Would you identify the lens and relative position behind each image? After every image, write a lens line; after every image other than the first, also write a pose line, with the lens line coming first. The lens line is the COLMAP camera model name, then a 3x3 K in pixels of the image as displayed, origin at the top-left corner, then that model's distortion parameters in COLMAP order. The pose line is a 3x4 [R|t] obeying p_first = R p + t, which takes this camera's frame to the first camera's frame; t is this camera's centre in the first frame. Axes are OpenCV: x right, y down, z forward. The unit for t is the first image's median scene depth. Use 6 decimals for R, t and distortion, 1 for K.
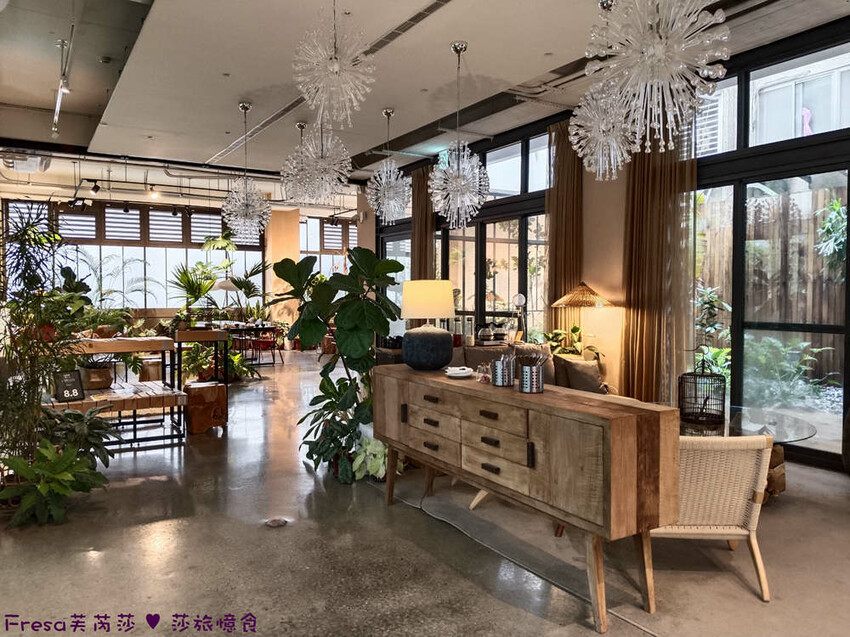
lens RADIAL K [[650.9, 0, 428.2], [0, 650.9, 315.4], [0, 0, 1]] dist [0.084156, -0.120050]
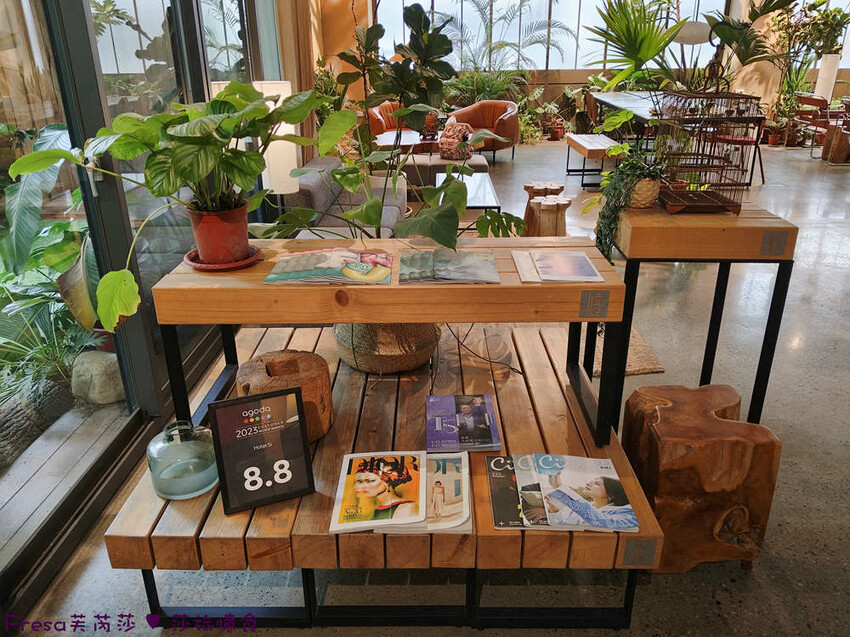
lens RADIAL K [[650.9, 0, 428.2], [0, 650.9, 315.4], [0, 0, 1]] dist [0.084156, -0.120050]
pose [[0.839168, 0.207889, -0.502572, -0.137340], [-0.014467, 0.932269, 0.361477, -0.019423], [0.543679, -0.296069, 0.785338, 0.323464]]
